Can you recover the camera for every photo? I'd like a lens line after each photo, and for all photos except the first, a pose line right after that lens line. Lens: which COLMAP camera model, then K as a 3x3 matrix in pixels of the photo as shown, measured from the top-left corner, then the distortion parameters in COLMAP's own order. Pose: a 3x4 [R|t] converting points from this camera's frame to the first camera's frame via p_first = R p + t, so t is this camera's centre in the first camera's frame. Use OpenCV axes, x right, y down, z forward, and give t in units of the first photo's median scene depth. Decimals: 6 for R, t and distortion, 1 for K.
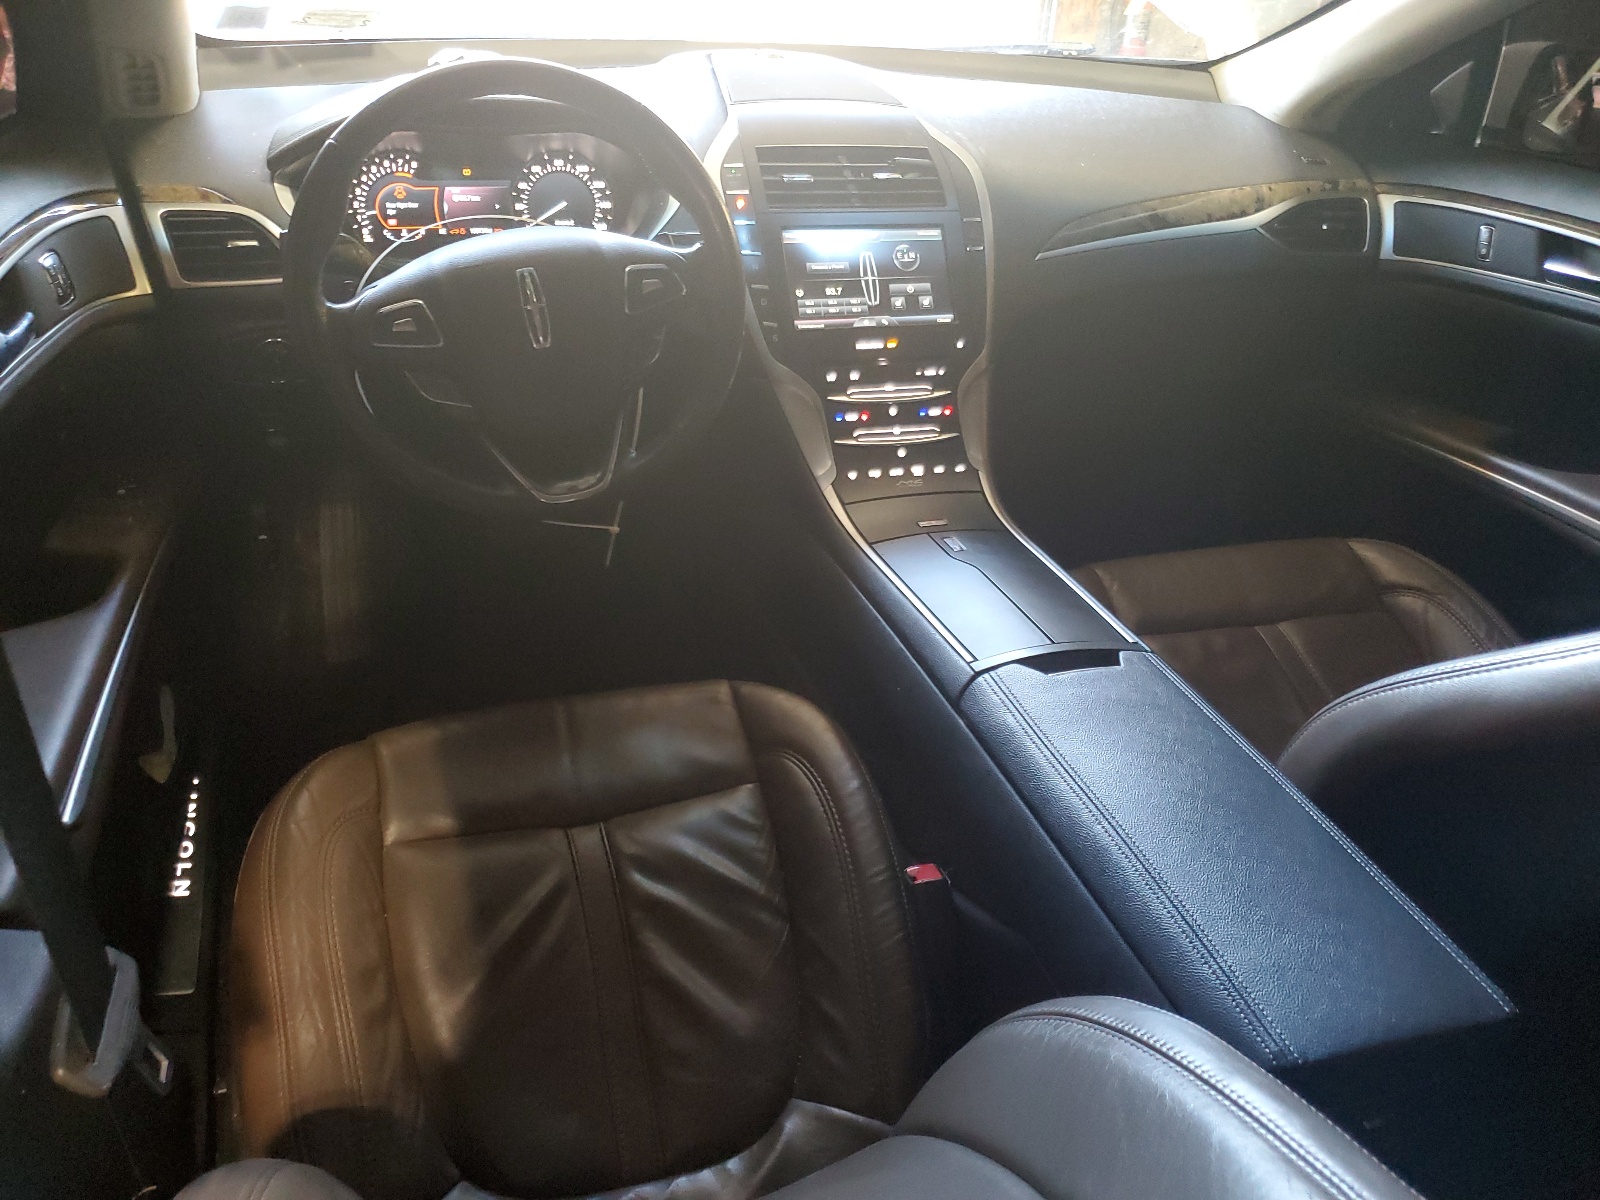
lens RADIAL K [[1225.9, 0, 794.0], [0, 1225.9, 601.1], [0, 0, 1]] dist [-0.009021, -0.000236]
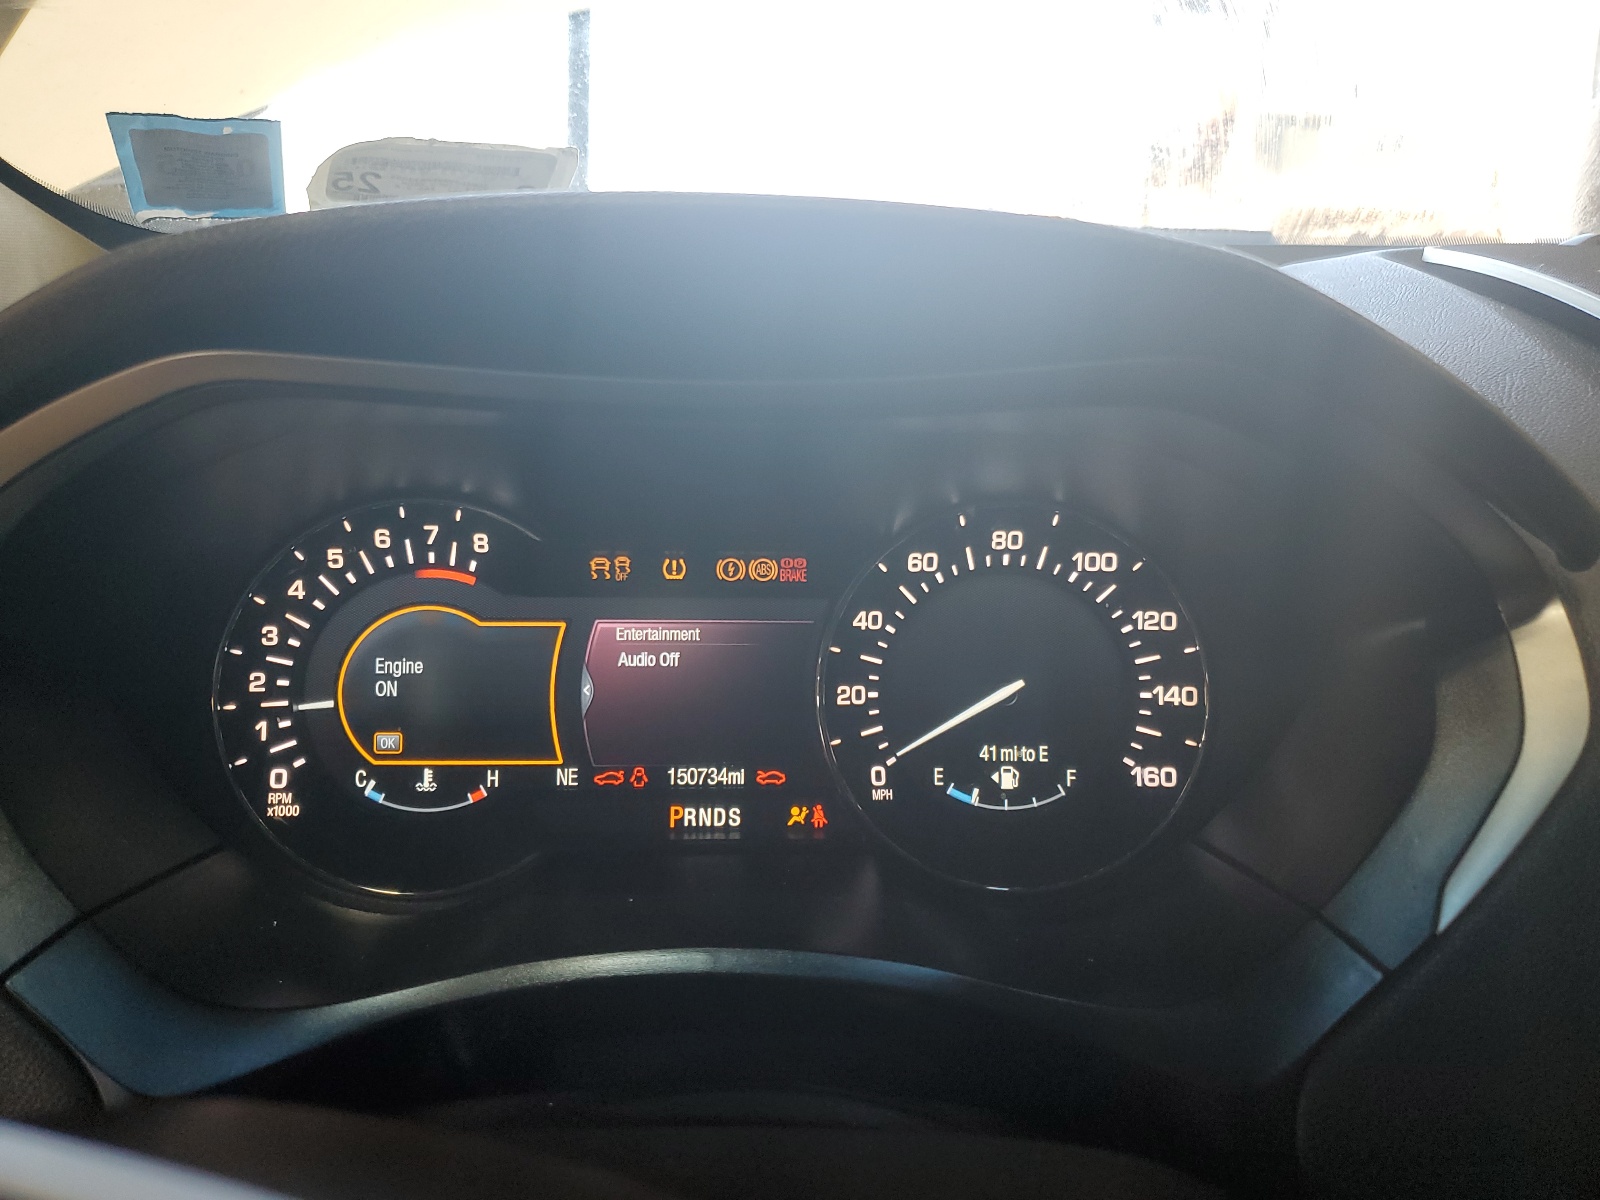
lens RADIAL K [[1225.9, 0, 801.0], [0, 1225.9, 597.6], [0, 0, 1]] dist [-0.009021, -0.000236]
pose [[0.973064, 0.017681, -0.229855, -0.178881], [-0.084032, 0.955660, -0.282229, -0.273793], [0.214673, 0.293942, 0.931404, 0.764129]]
